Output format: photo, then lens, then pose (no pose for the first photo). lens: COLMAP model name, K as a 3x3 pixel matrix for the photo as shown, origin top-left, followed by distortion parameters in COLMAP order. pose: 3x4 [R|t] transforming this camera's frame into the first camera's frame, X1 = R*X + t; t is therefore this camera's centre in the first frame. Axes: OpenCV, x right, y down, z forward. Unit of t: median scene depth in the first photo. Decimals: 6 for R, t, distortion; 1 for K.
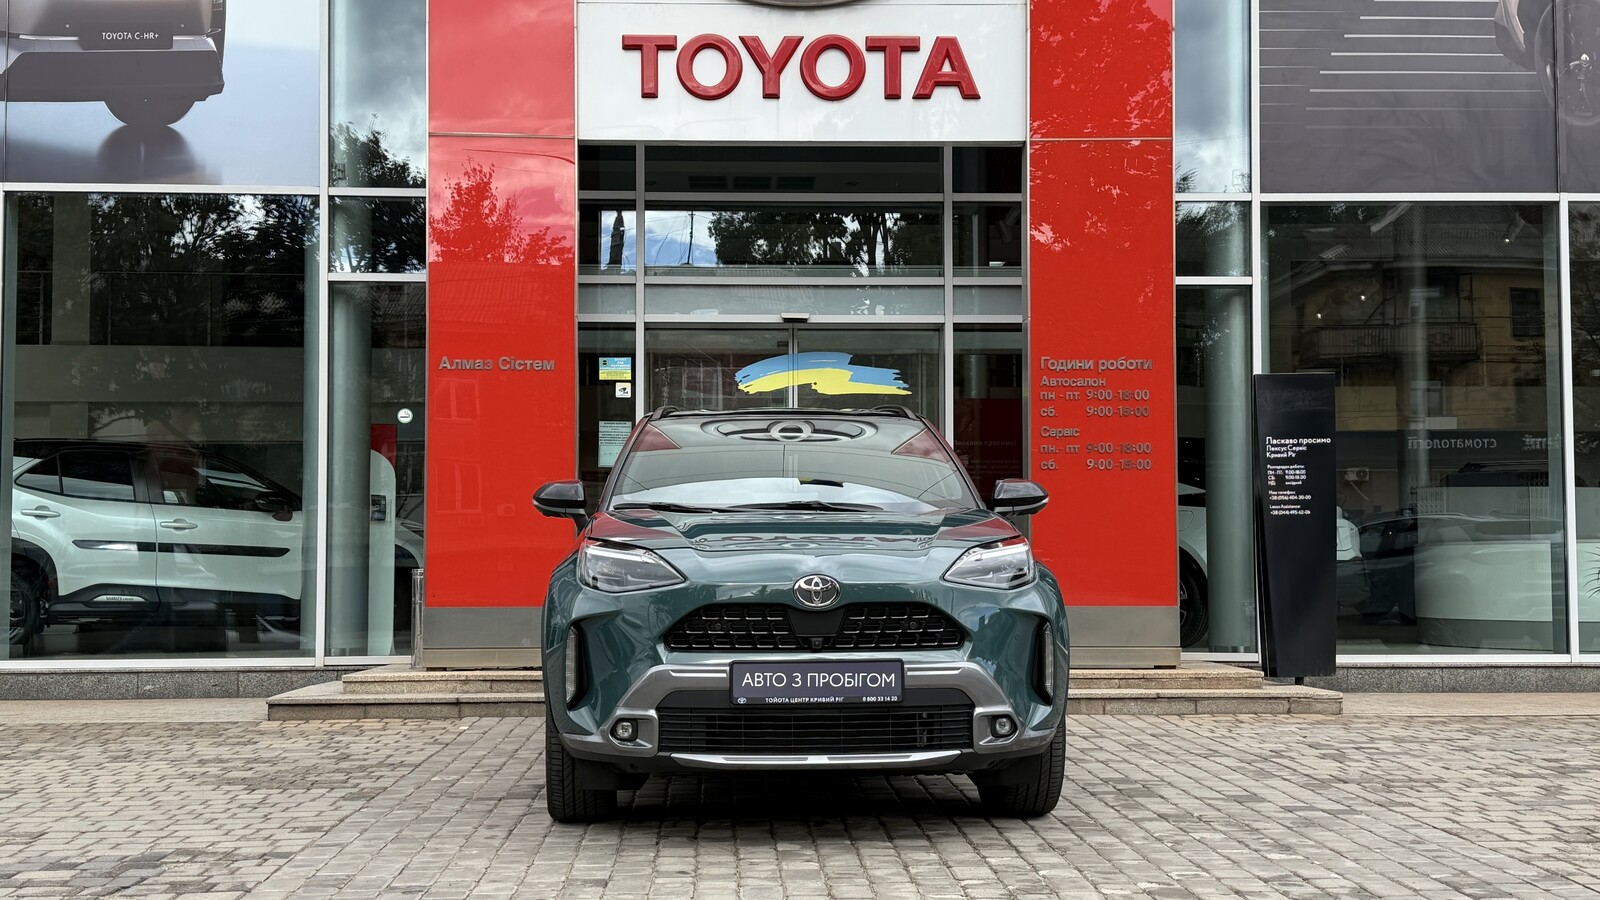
lens RADIAL K [[1695.8, 0, 779.4], [0, 1695.8, 479.5], [0, 0, 1]] dist [0.200282, -0.426982]
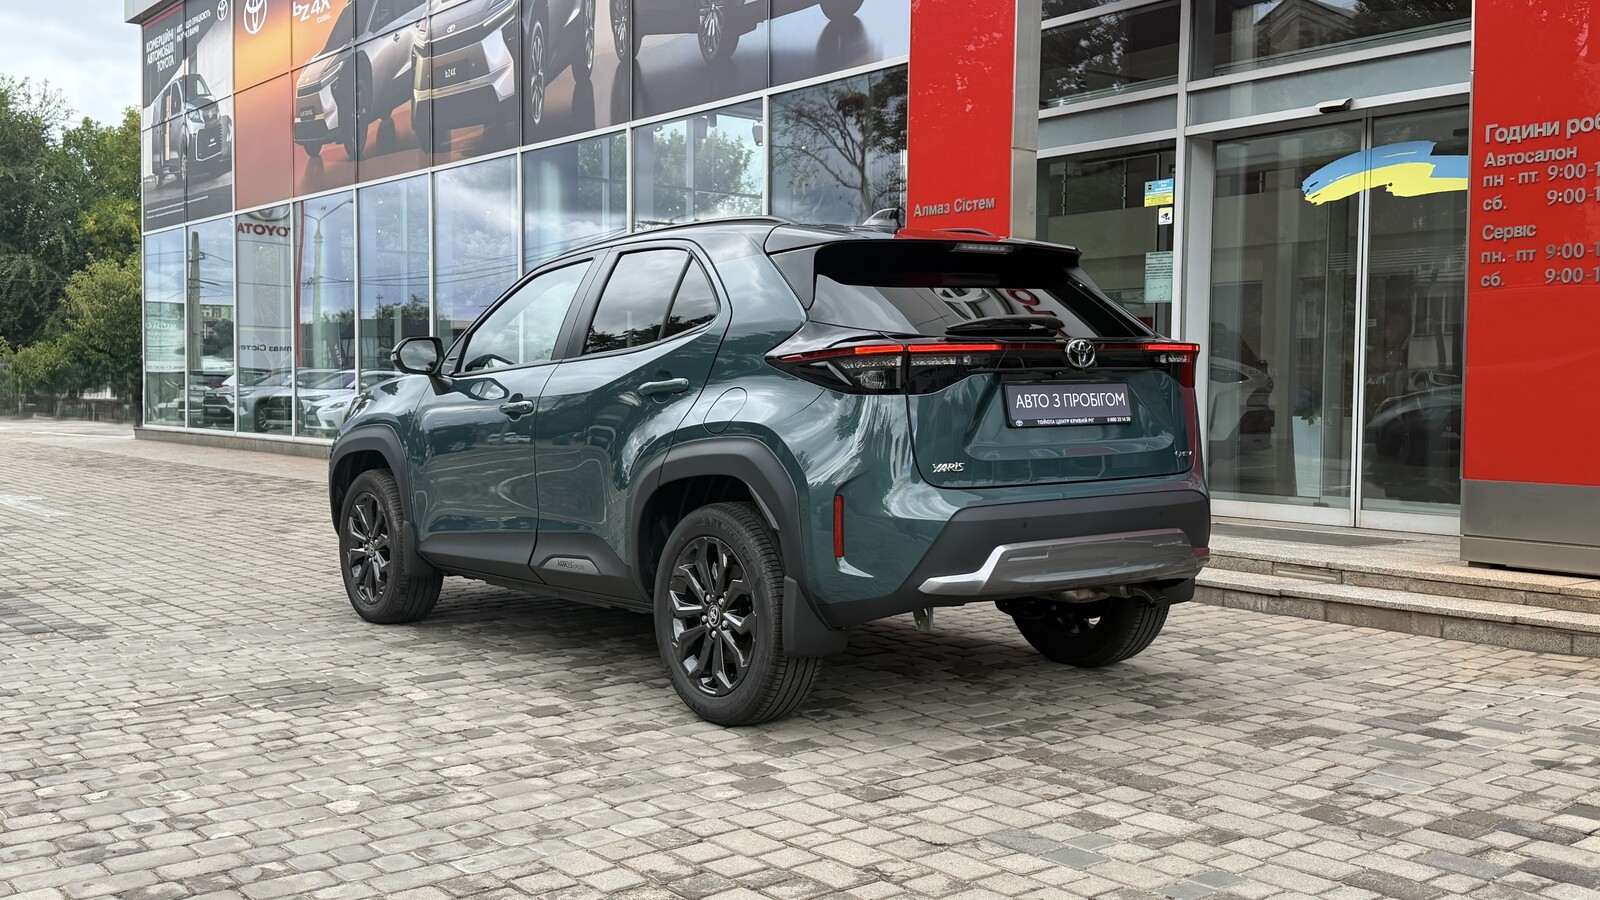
lens RADIAL K [[1550.9, 0, 820.6], [0, 1550.9, 446.6], [0, 0, 1]] dist [0.193523, -0.441769]
pose [[0.597629, 0.037632, -0.800889, 0.506439], [0.034324, 0.996781, 0.072449, 0.002855], [0.801038, -0.070787, 0.594414, 0.378956]]
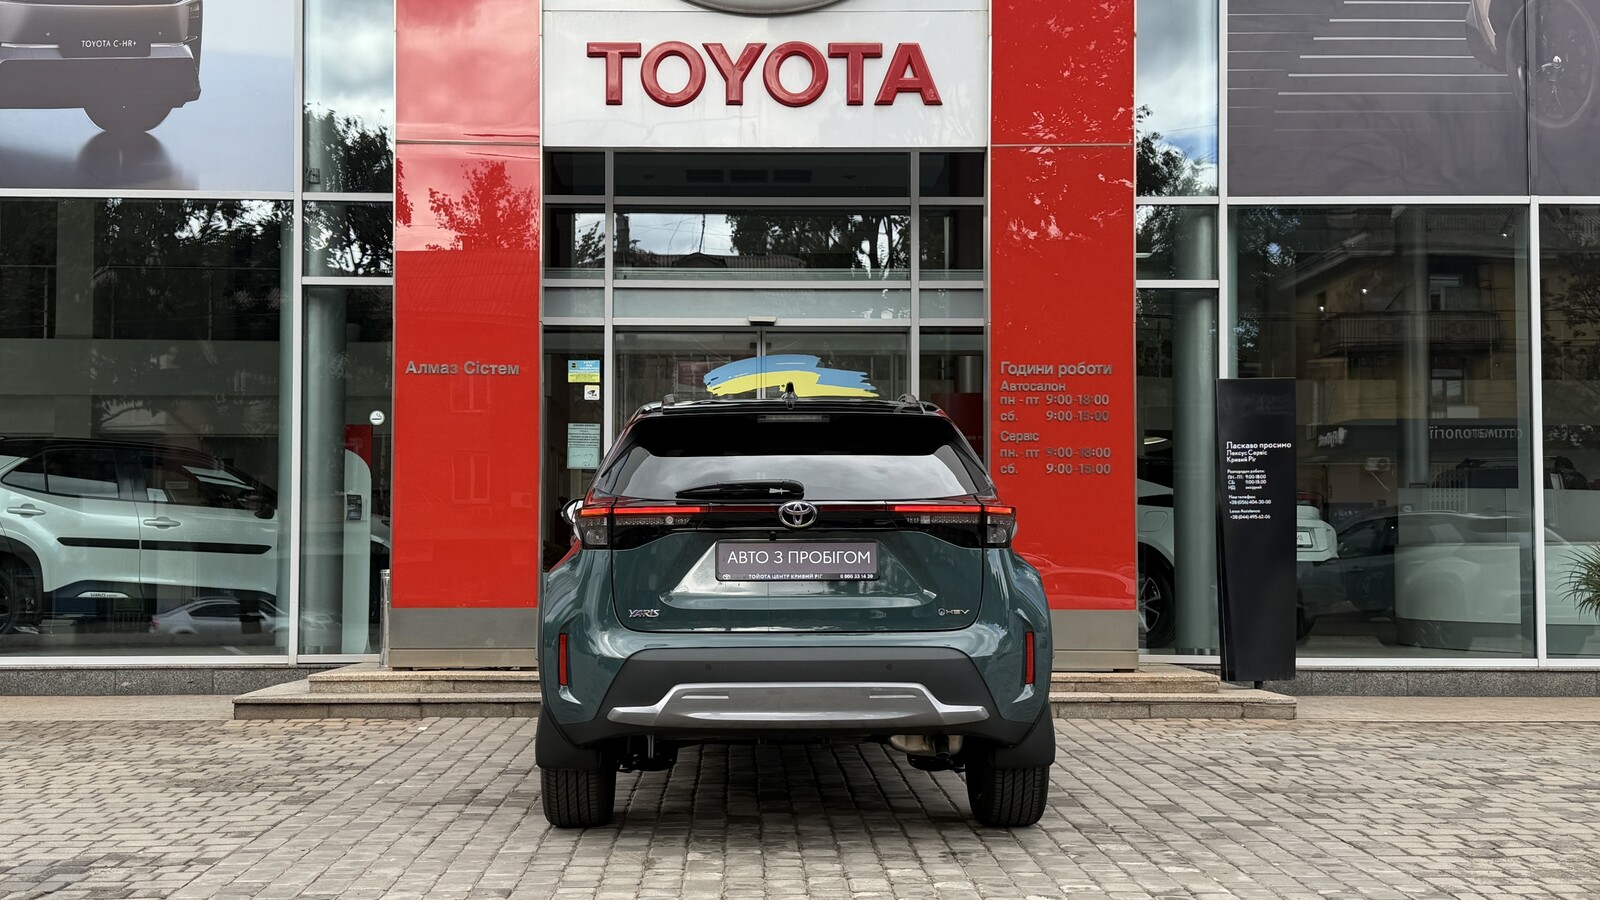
lens RADIAL K [[1701.0, 0, 754.1], [0, 1701.0, 479.6], [0, 0, 1]] dist [0.197618, -0.426520]
pose [[0.999665, 0.002683, -0.025734, 0.033346], [-0.002479, 0.999965, 0.007933, -0.009899], [0.025754, -0.007866, 0.999637, -0.012537]]
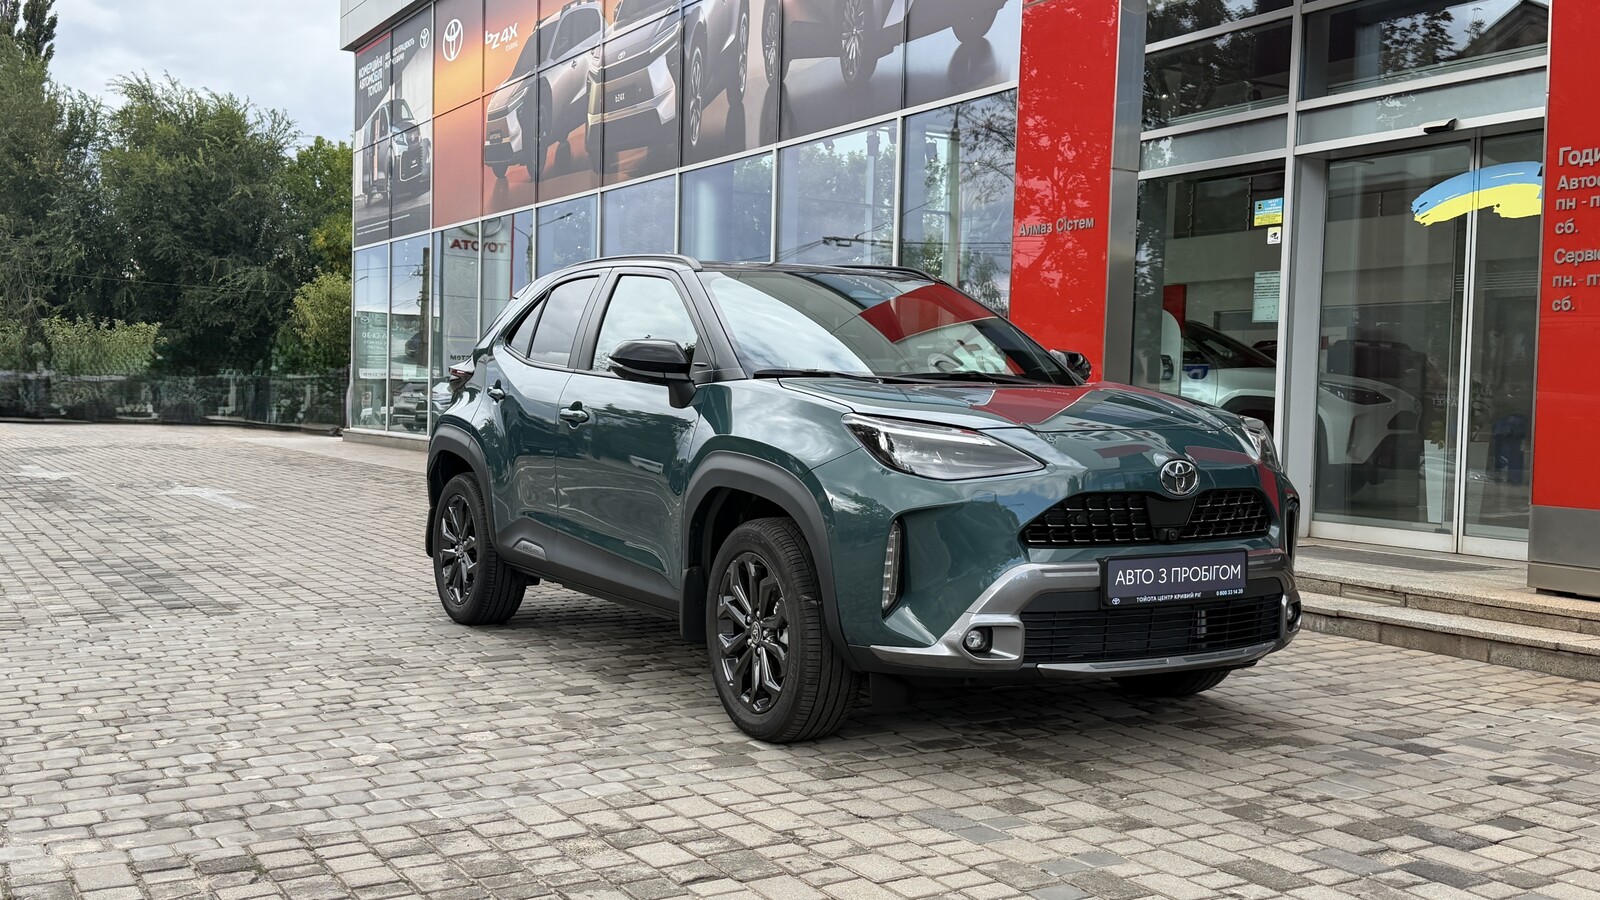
lens RADIAL K [[1558.2, 0, 803.4], [0, 1558.2, 454.2], [0, 0, 1]] dist [0.188375, -0.450590]
pose [[0.479386, 0.045420, -0.876428, 0.566905], [0.021128, 0.997773, 0.063265, 0.004696], [0.877350, -0.048846, 0.477359, 0.408975]]
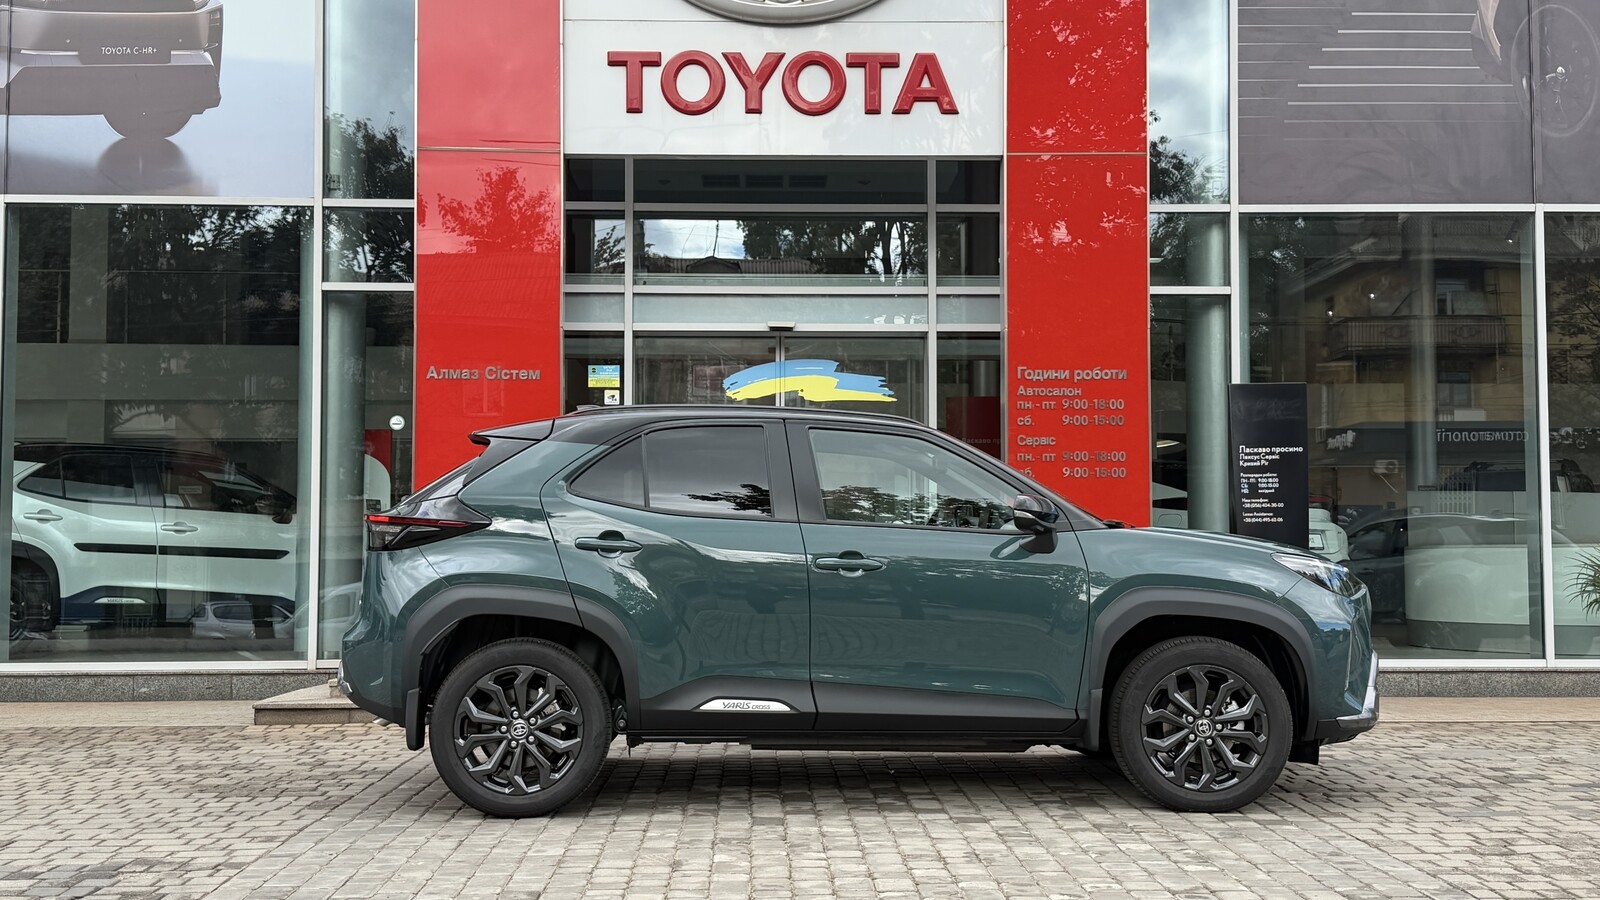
lens RADIAL K [[1700.2, 0, 797.9], [0, 1700.2, 460.7], [0, 0, 1]] dist [0.200135, -0.437814]
pose [[0.999968, 0.000918, -0.007924, 0.029735], [-0.000957, 0.999987, -0.004918, -0.010582], [0.007920, 0.004926, 0.999957, -0.020005]]
